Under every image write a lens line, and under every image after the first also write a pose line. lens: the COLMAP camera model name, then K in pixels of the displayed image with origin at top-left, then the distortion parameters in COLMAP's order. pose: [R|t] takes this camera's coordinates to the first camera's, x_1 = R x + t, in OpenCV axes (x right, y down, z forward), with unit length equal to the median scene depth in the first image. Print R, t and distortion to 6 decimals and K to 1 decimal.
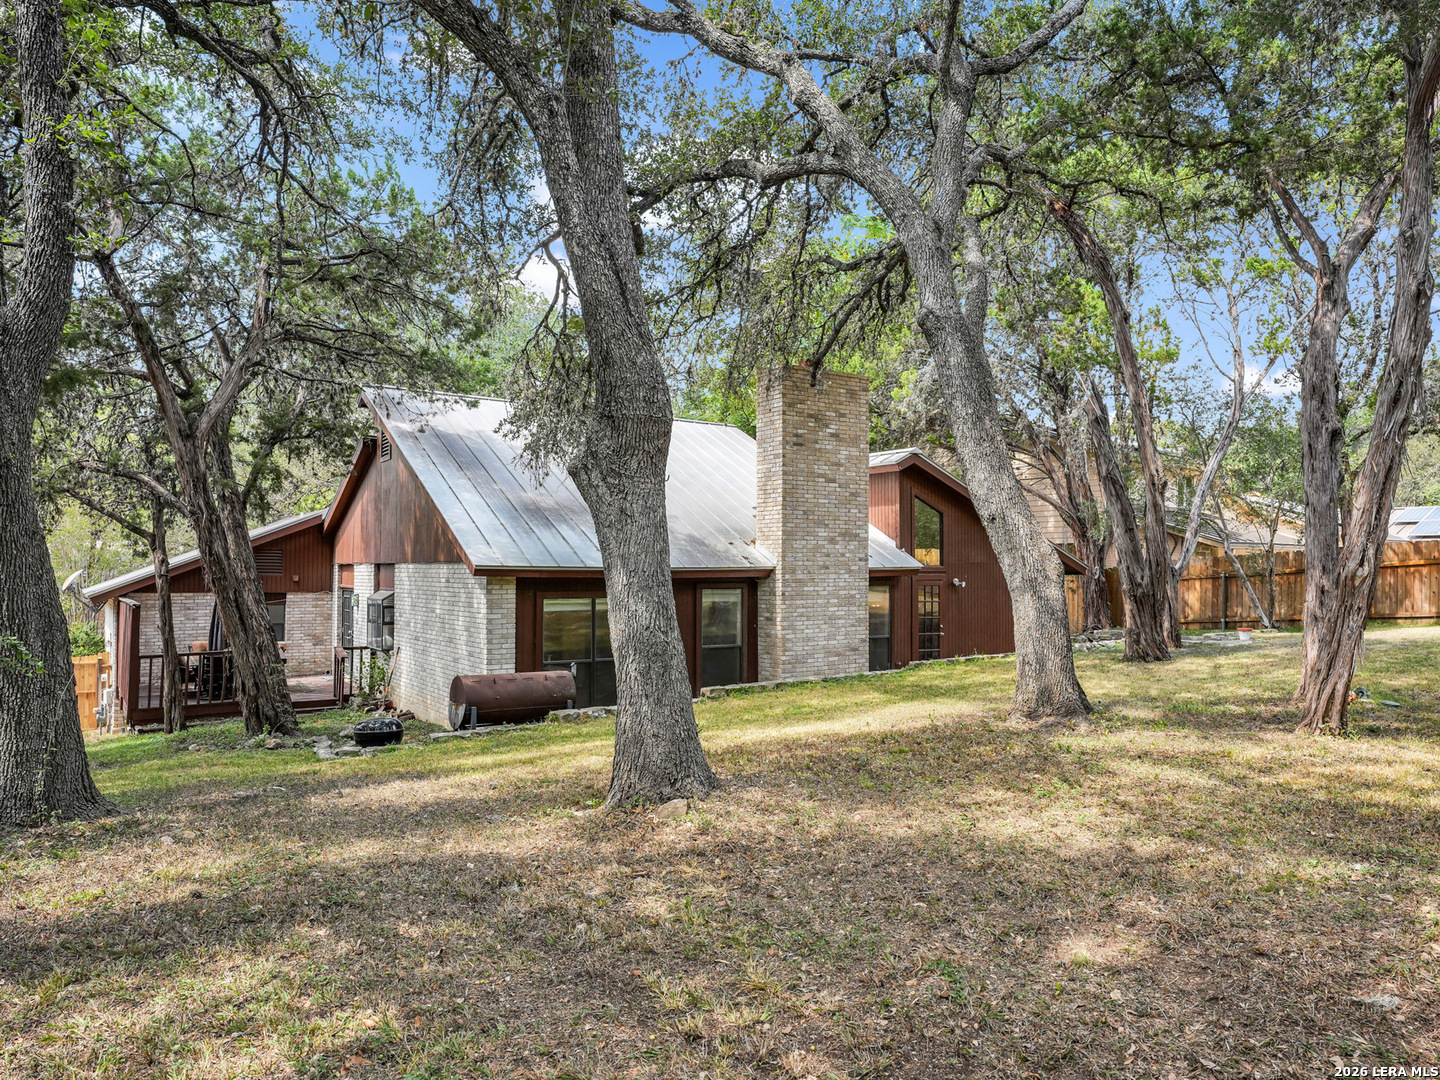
lens RADIAL K [[637.2, 0, 773.0], [0, 637.2, 542.2], [0, 0, 1]] dist [0.002039, 0.000414]
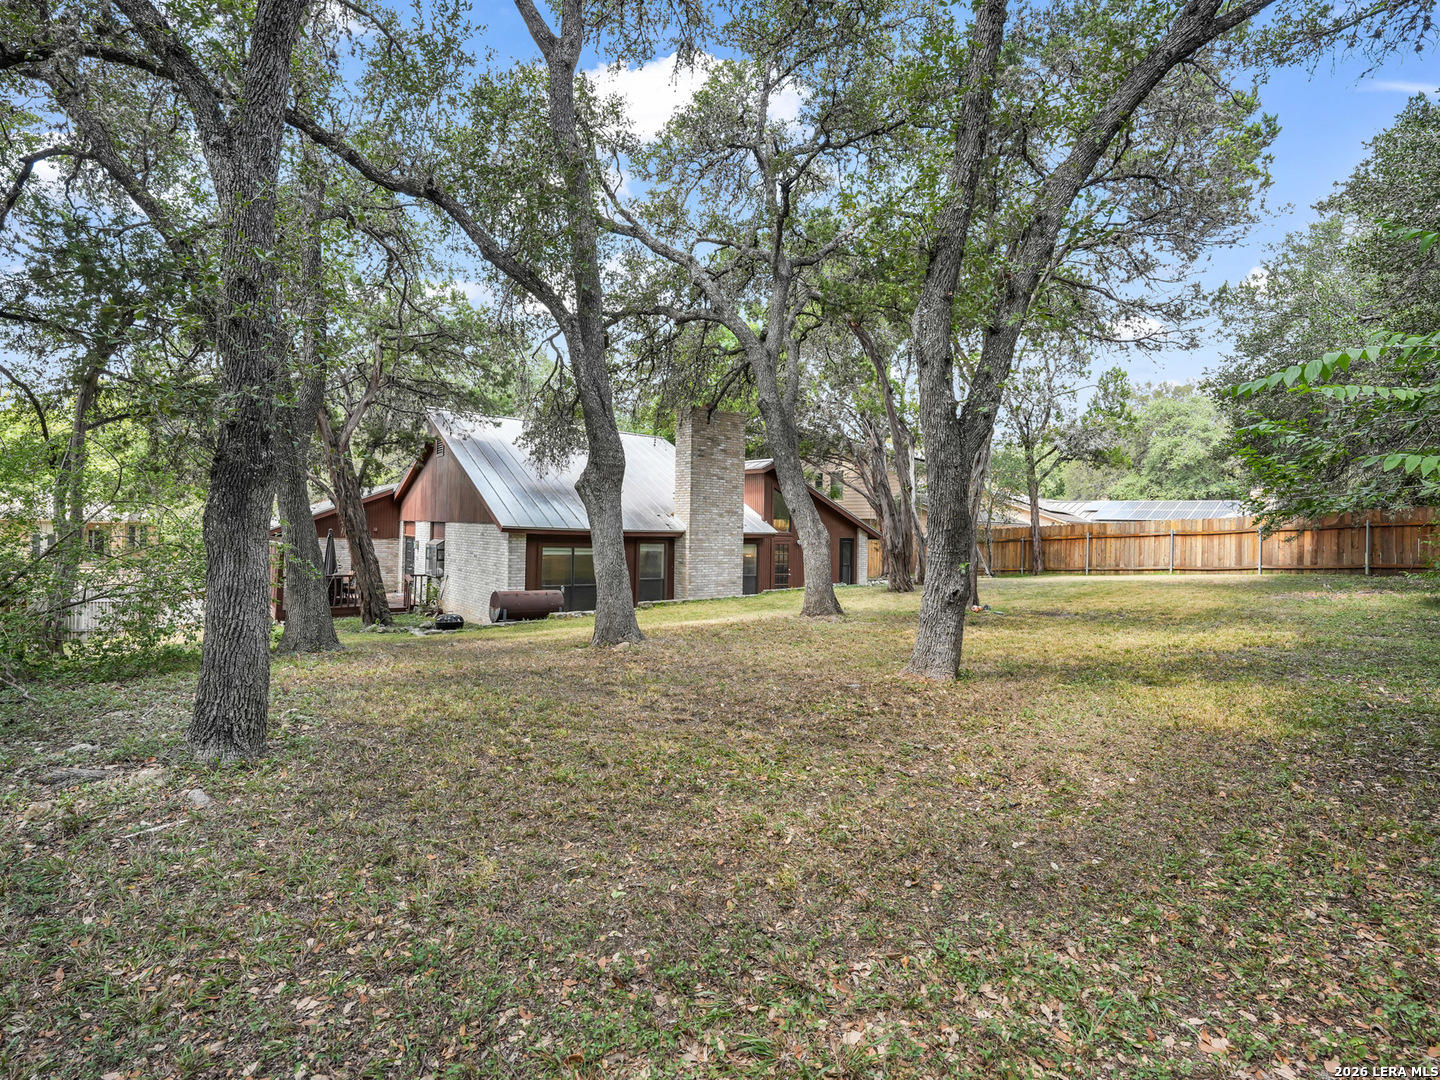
lens RADIAL K [[667.2, 0, 720.0], [0, 667.2, 540.0], [0, 0, 1]] dist [-0.026327, 0.001606]
pose [[0.999718, 0.023636, 0.002108, 0.089073], [-0.023728, 0.996899, 0.075027, -0.067570], [-0.000328, -0.075056, 0.997179, -0.696518]]
